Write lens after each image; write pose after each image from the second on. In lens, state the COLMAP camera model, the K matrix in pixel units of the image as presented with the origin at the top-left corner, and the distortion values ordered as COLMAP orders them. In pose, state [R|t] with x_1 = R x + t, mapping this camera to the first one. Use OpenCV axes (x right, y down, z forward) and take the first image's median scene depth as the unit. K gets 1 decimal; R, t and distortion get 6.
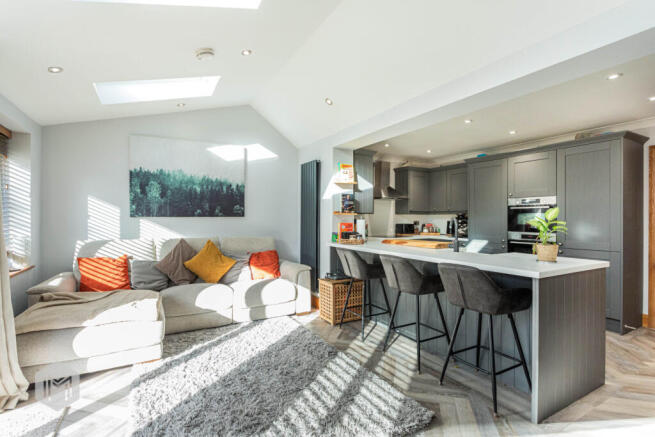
lens RADIAL K [[321.8, 0, 326.4], [0, 321.8, 217.6], [0, 0, 1]] dist [0.001878, 0.001537]
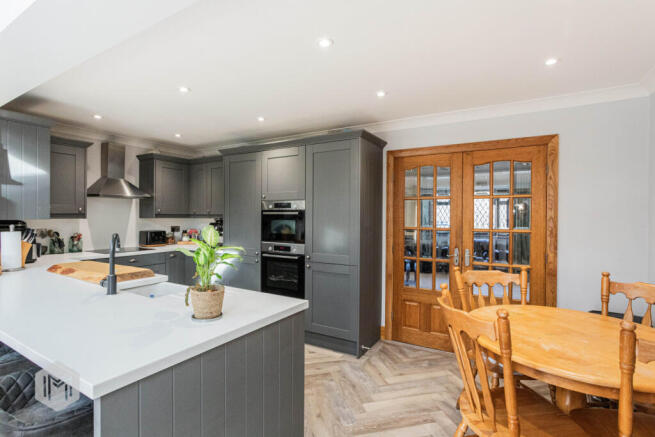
lens RADIAL K [[321.8, 0, 326.6], [0, 321.8, 218.1], [0, 0, 1]] dist [0.001878, 0.001537]
pose [[0.874345, -0.002447, 0.485299, 0.314880], [-0.003734, 0.999924, 0.011769, -0.027038], [-0.485290, -0.012102, 0.874269, 0.206978]]
